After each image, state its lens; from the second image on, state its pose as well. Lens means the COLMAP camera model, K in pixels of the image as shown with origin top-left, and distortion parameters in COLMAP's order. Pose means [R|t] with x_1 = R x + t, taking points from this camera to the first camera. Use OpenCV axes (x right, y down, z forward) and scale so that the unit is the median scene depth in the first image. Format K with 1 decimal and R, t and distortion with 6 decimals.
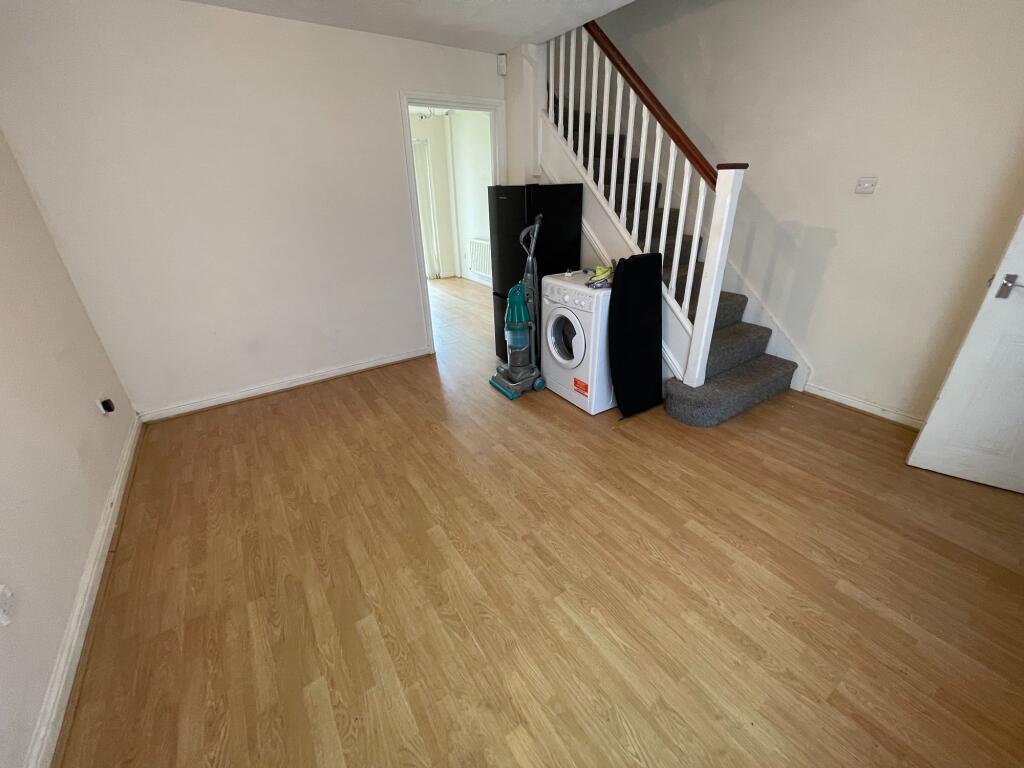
lens RADIAL K [[409.9, 0, 515.0], [0, 409.9, 376.1], [0, 0, 1]] dist [-0.014301, 0.006128]
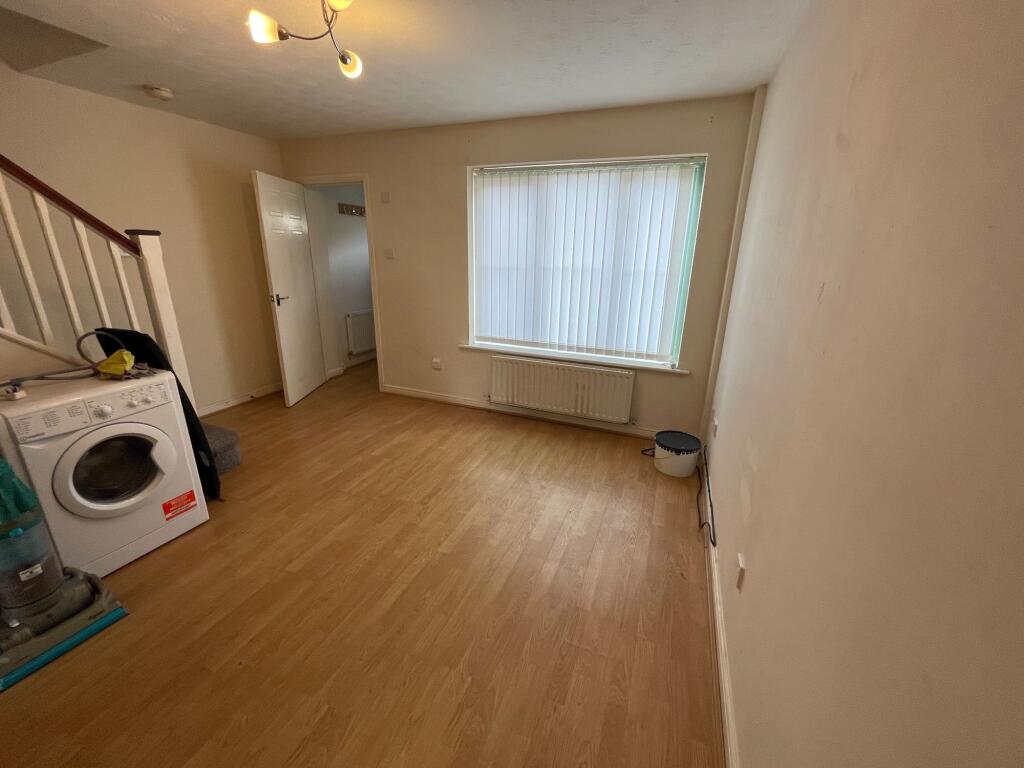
lens RADIAL K [[409.9, 0, 515.0], [0, 409.9, 376.1], [0, 0, 1]] dist [-0.014301, 0.006128]
pose [[-0.558648, -0.233817, 0.795765, -0.972067], [0.345983, 0.806282, 0.479796, -0.415681], [-0.753796, 0.543359, -0.369531, 0.927995]]
